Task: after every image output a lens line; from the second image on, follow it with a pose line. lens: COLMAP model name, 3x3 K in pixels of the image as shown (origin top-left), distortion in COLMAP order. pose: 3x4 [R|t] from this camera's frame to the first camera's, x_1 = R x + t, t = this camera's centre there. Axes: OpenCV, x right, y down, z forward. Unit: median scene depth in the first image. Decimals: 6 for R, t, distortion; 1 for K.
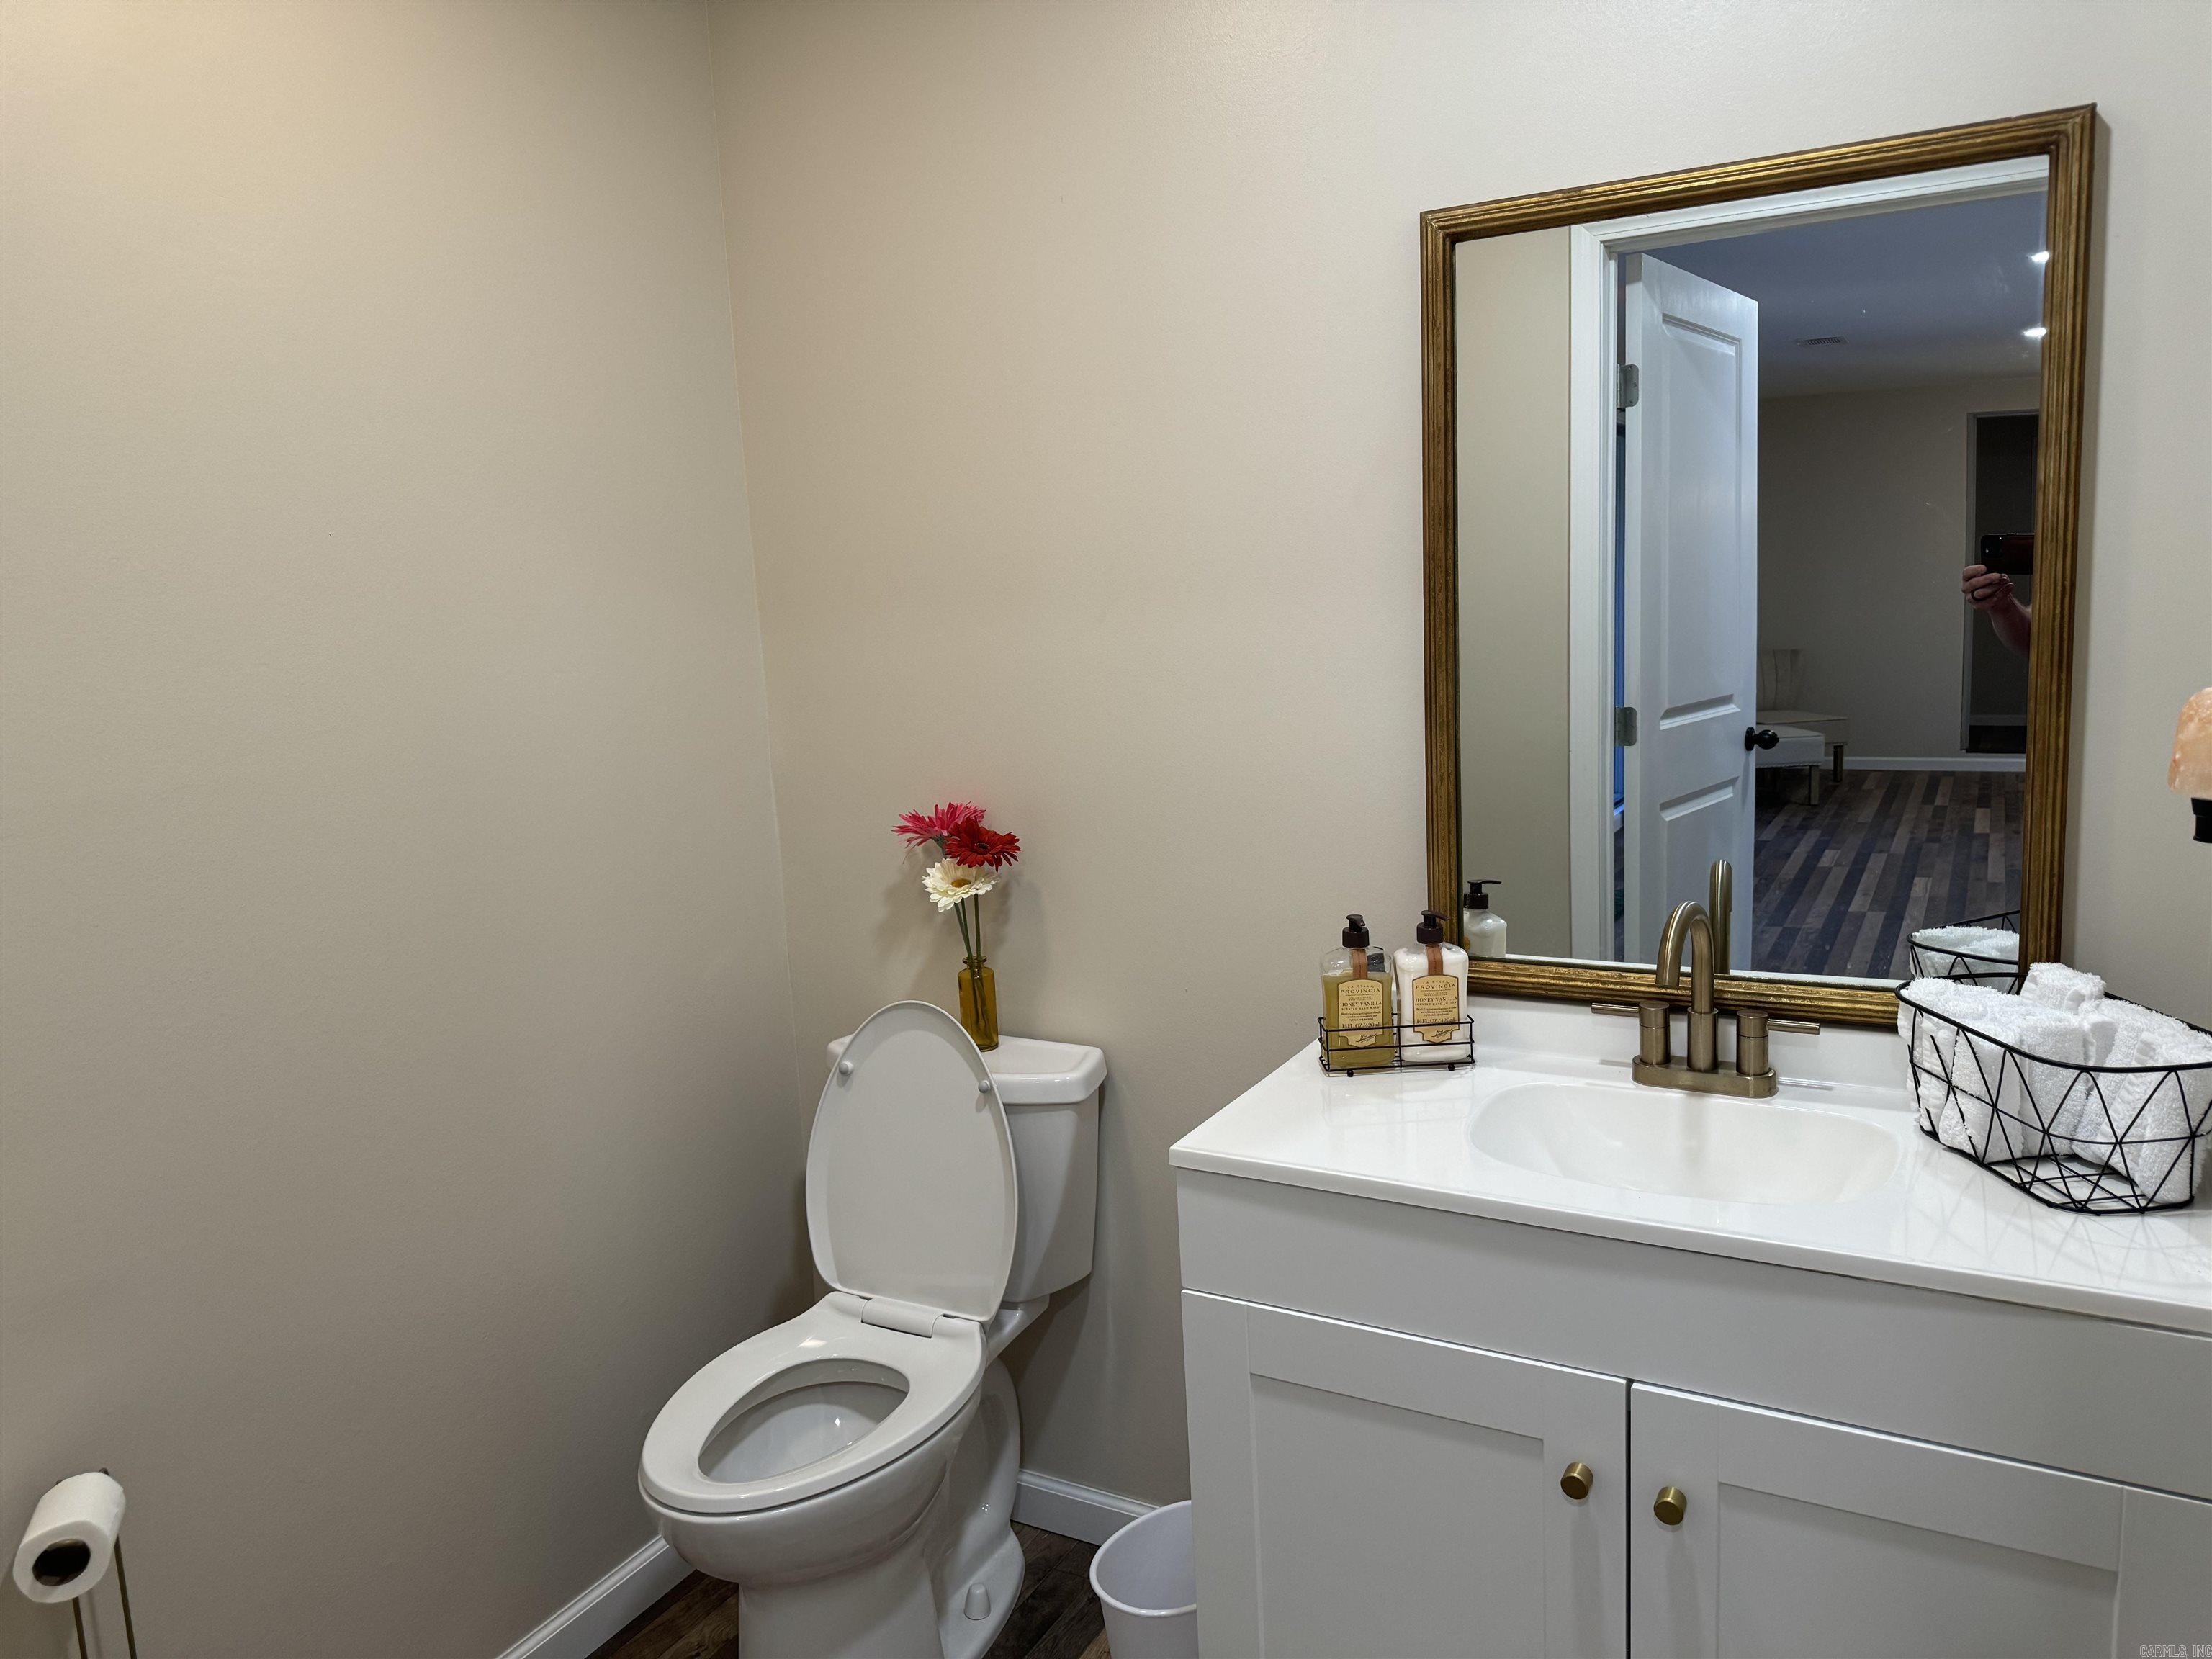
lens RADIAL K [[1562.0, 0, 1114.1], [0, 1562.0, 831.4], [0, 0, 1]] dist [0.002502, -0.008503]
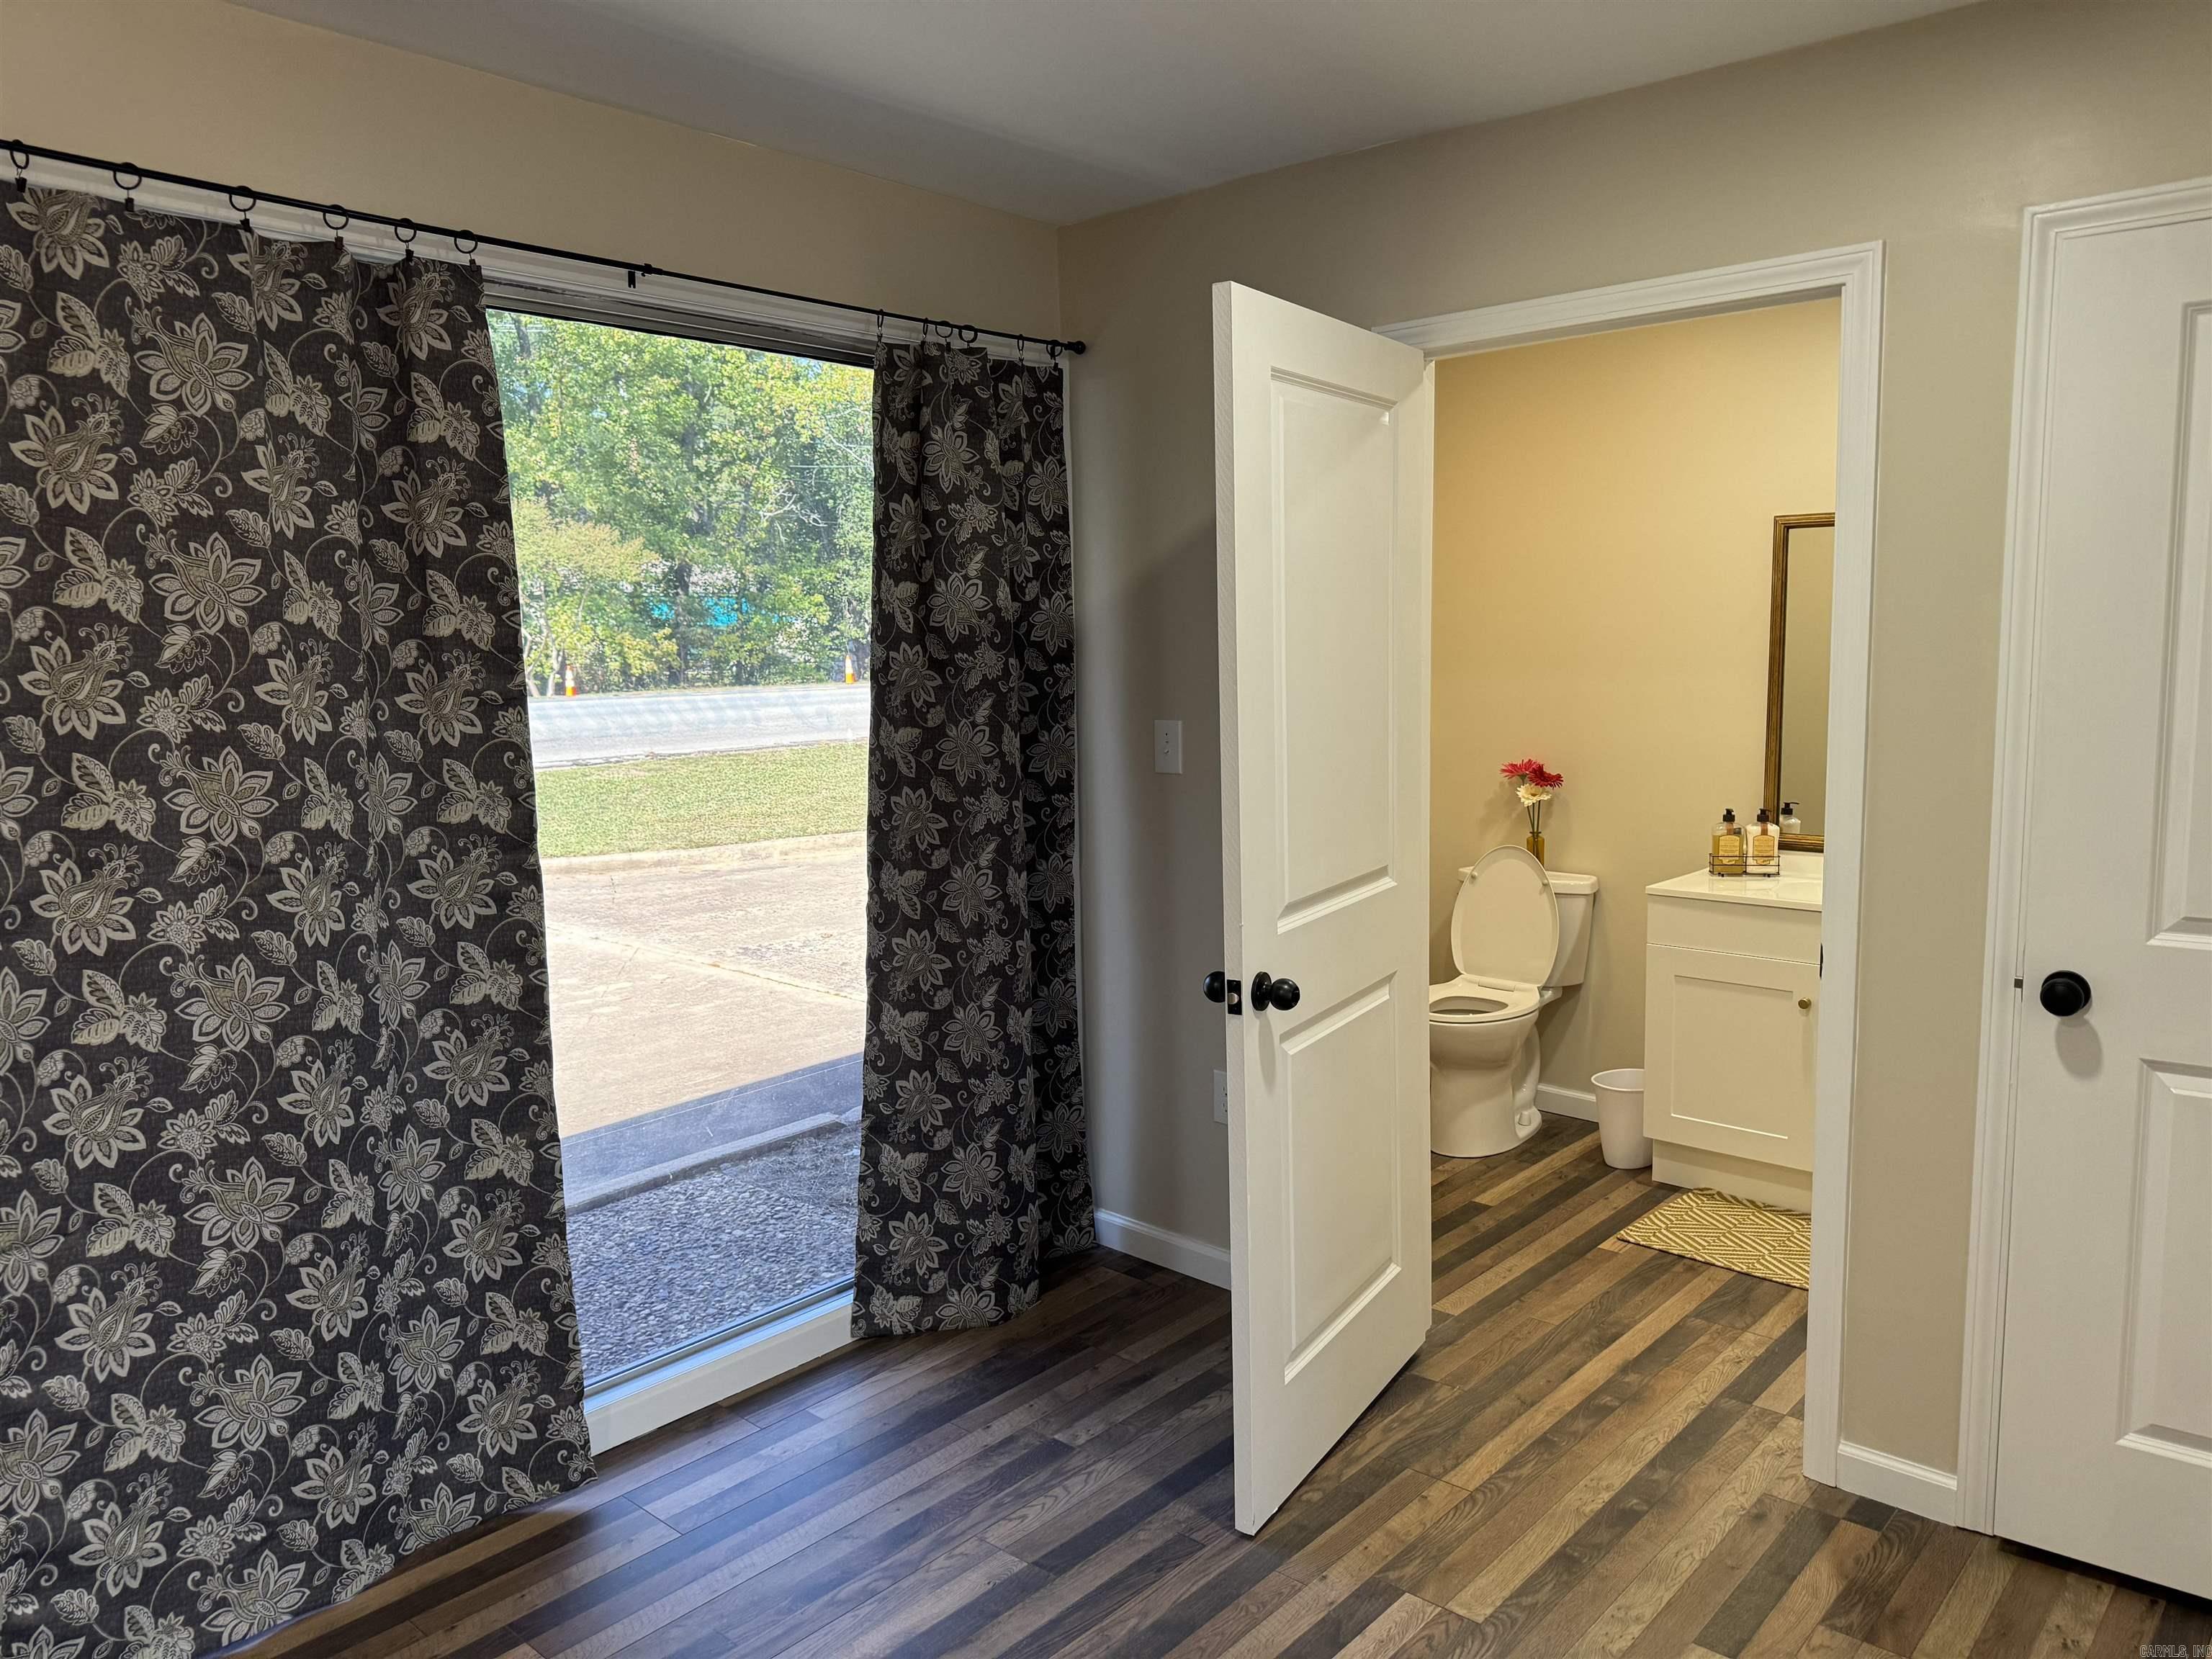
lens RADIAL K [[1562.0, 0, 1090.8], [0, 1562.0, 824.2], [0, 0, 1]] dist [0.002502, -0.008503]
pose [[0.974009, 0.063022, -0.217567, -0.228885], [-0.073304, 0.996527, -0.039507, 0.210023], [0.214321, 0.054429, 0.975246, -1.278271]]
